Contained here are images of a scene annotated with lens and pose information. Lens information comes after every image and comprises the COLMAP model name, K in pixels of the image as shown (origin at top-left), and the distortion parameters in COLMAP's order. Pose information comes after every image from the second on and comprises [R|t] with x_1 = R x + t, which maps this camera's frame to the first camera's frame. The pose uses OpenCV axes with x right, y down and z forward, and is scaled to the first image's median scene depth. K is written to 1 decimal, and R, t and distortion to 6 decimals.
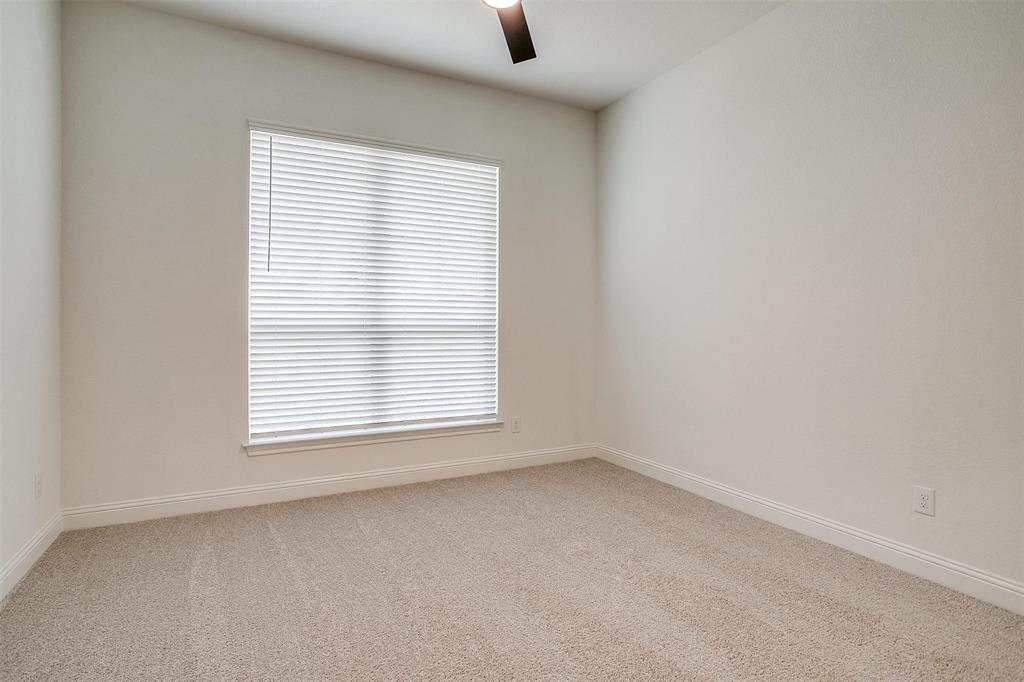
lens RADIAL K [[537.6, 0, 520.8], [0, 537.6, 341.2], [0, 0, 1]] dist [-0.034467, 0.014849]
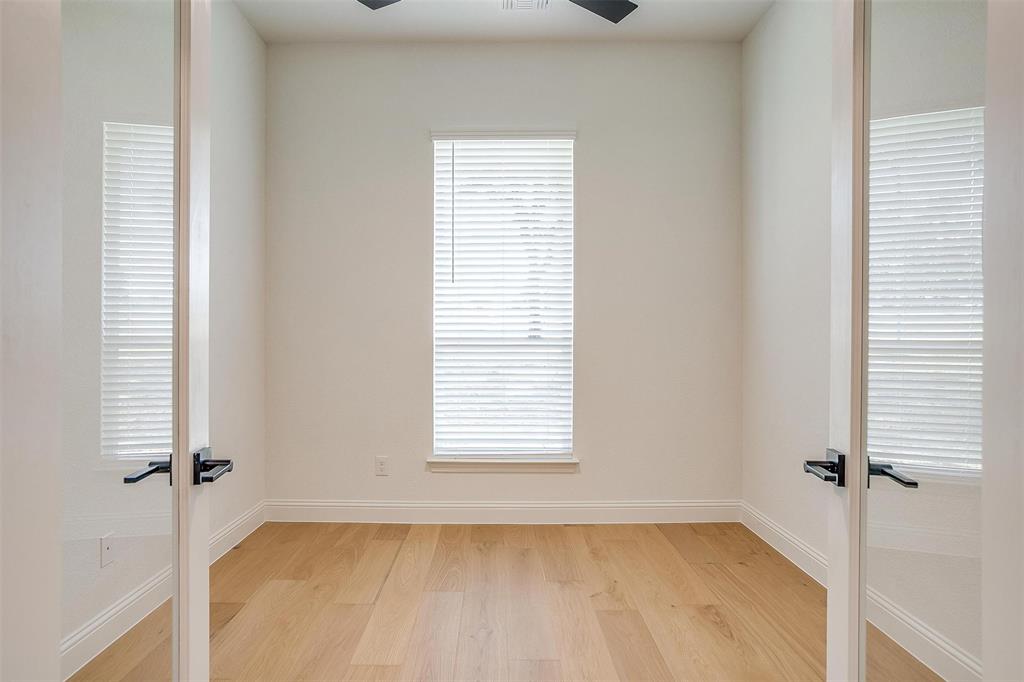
lens RADIAL K [[615.0, 0, 511.2], [0, 615.0, 334.1], [0, 0, 1]] dist [-0.002474, -0.000783]
pose [[0.861278, -0.005908, -0.508100, 0.291458], [-0.010923, 0.999486, -0.030137, -0.006051], [0.508017, 0.031506, 0.860770, 0.148190]]
